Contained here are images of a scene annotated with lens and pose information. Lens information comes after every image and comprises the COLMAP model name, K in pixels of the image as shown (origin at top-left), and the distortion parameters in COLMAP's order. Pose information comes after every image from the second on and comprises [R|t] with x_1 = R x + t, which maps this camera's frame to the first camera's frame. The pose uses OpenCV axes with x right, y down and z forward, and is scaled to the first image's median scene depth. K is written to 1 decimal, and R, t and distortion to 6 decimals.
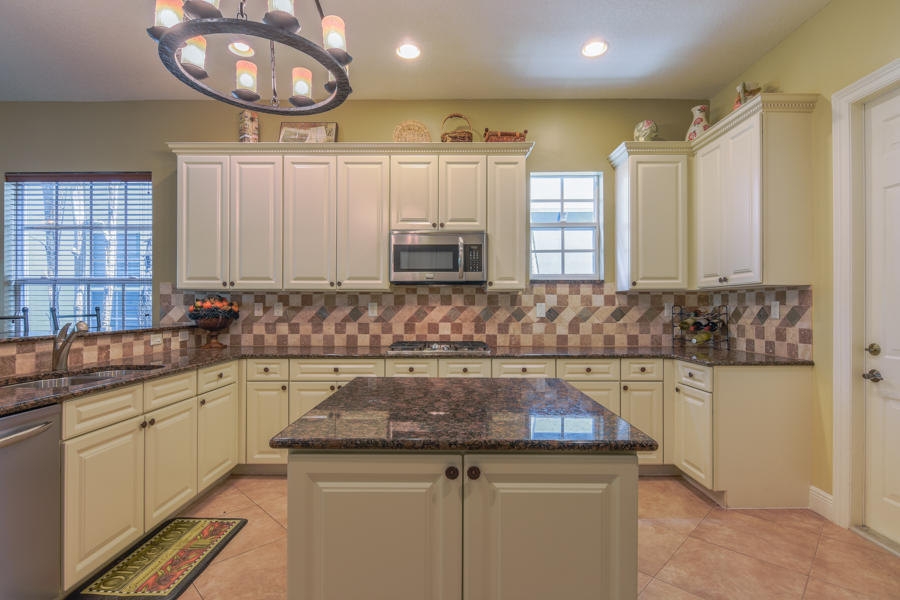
lens RADIAL K [[438.2, 0, 450.6], [0, 438.2, 302.2], [0, 0, 1]] dist [-0.013070, -0.007130]
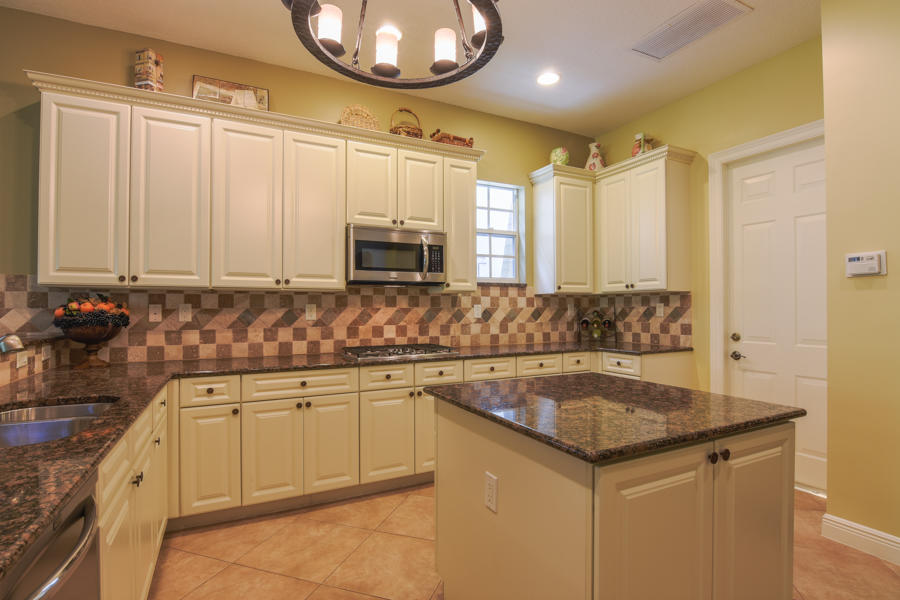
lens RADIAL K [[438.2, 0, 450.5], [0, 438.2, 301.6], [0, 0, 1]] dist [-0.013070, -0.007130]
pose [[0.888531, 0.002766, 0.458809, -0.345498], [-0.001236, 0.999993, -0.003634, -0.001276], [-0.458816, 0.002662, 0.888527, 0.099894]]
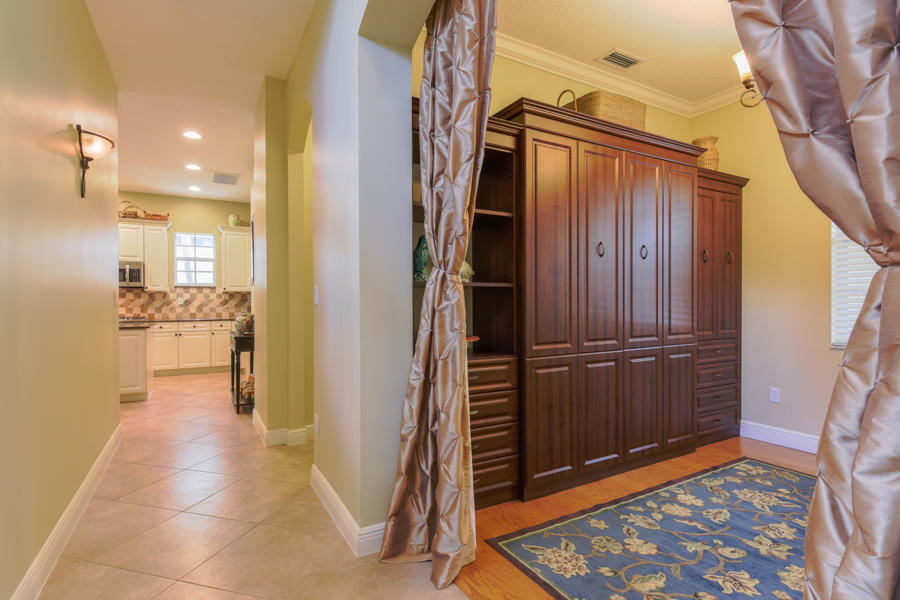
lens RADIAL K [[438.2, 0, 468.3], [0, 438.2, 302.3], [0, 0, 1]] dist [-0.013070, -0.007130]
pose [[0.852552, -0.003229, 0.522632, 0.299474], [-0.001658, 0.999959, 0.008883, 0.004921], [-0.522639, -0.008439, 0.852512, -1.455870]]
